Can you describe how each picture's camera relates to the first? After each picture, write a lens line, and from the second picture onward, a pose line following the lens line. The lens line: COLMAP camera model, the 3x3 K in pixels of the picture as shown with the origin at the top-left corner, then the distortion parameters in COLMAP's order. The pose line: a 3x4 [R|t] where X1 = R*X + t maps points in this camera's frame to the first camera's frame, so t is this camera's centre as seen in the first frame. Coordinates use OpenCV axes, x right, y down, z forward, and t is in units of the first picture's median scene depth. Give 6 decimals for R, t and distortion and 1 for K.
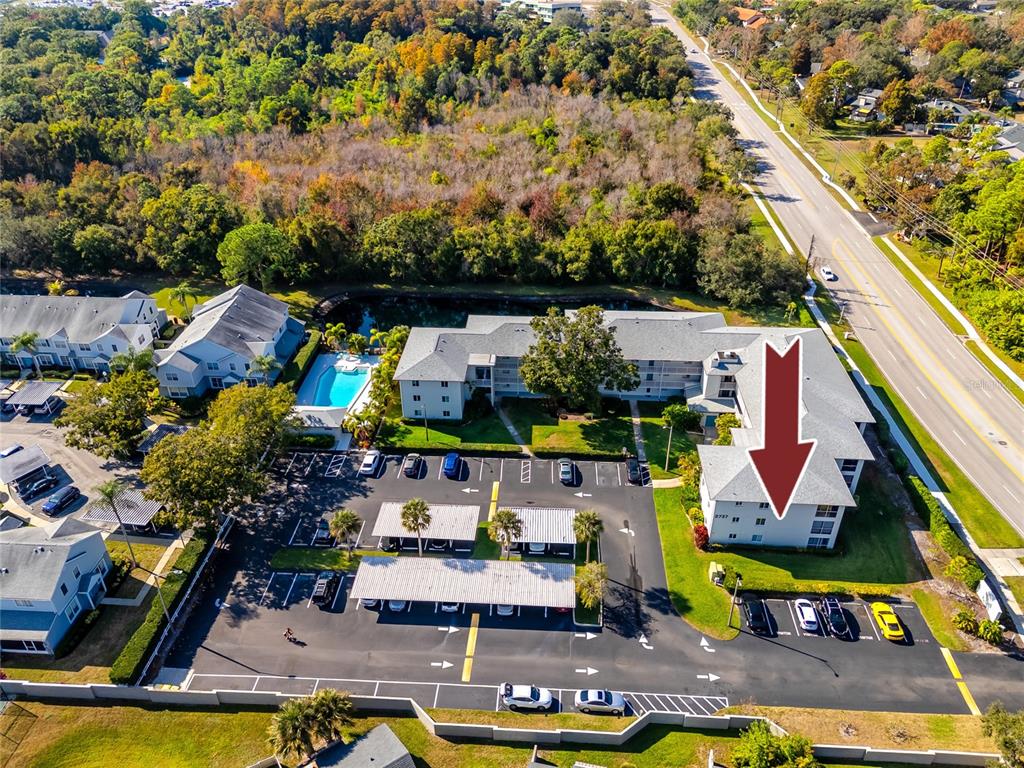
lens RADIAL K [[745.6, 0, 512.0], [0, 745.6, 384.0], [0, 0, 1]] dist [0.066140, -0.058533]
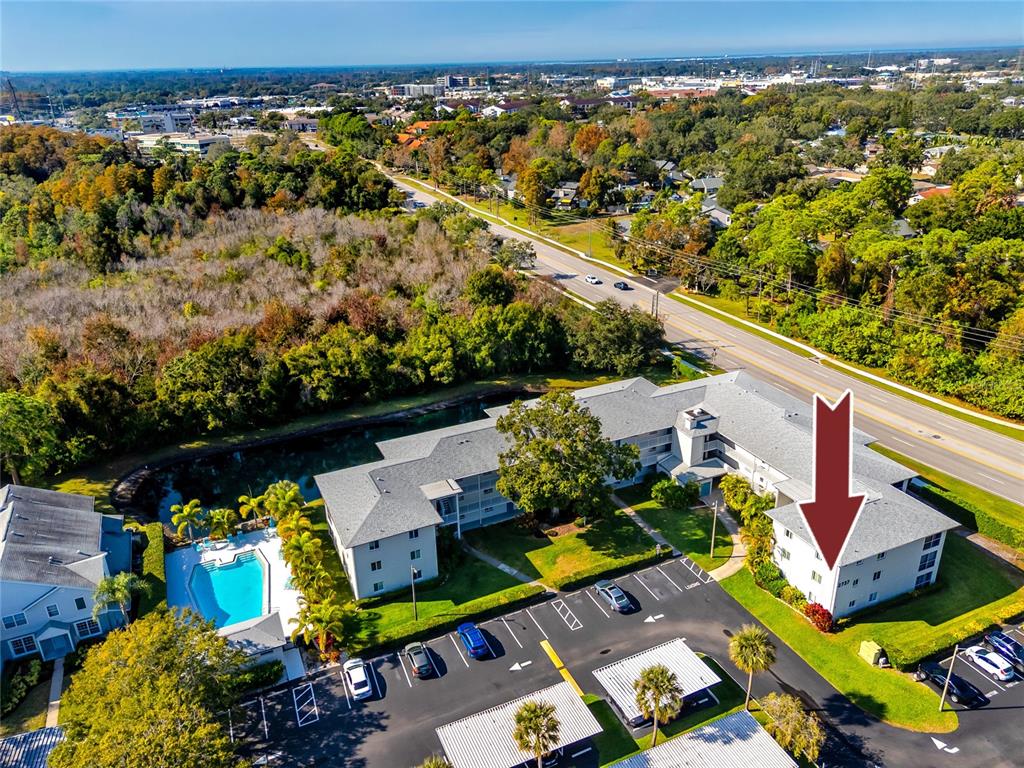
lens RADIAL K [[745.6, 0, 512.0], [0, 745.6, 384.0], [0, 0, 1]] dist [0.066140, -0.058533]
pose [[0.881605, -0.200075, 0.427484, -0.219100], [0.267638, 0.957933, -0.103611, -0.029423], [-0.388771, 0.205755, 0.898066, 0.209644]]
